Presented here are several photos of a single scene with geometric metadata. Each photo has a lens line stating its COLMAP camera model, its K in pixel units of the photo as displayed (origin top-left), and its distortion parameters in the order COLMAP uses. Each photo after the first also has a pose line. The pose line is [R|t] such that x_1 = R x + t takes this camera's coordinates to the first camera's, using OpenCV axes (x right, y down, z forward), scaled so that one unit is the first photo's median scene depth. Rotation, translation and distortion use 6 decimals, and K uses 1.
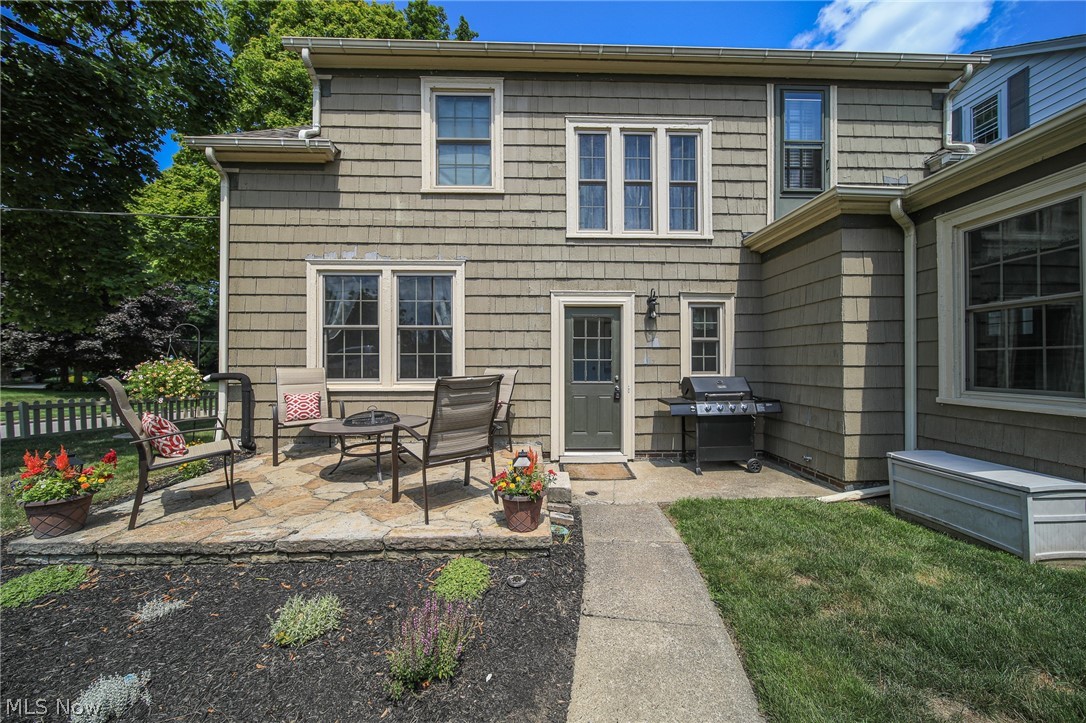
lens RADIAL K [[381.3, 0, 543.9], [0, 381.3, 358.8], [0, 0, 1]] dist [-0.001327, -0.000390]
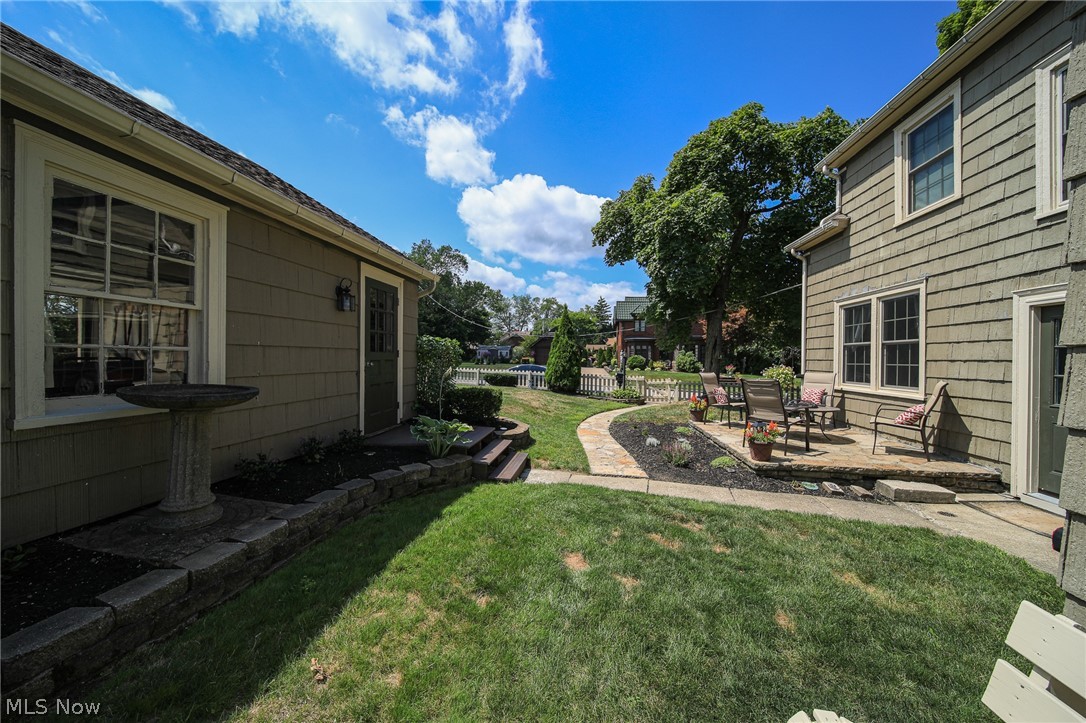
lens RADIAL K [[381.3, 0, 543.9], [0, 381.3, 358.8], [0, 0, 1]] dist [-0.001327, -0.000390]
pose [[-0.168608, -0.000226, -0.985683, 1.007753], [-0.007056, 0.999975, 0.000978, -0.025057], [0.985658, 0.007120, -0.168605, 0.133960]]
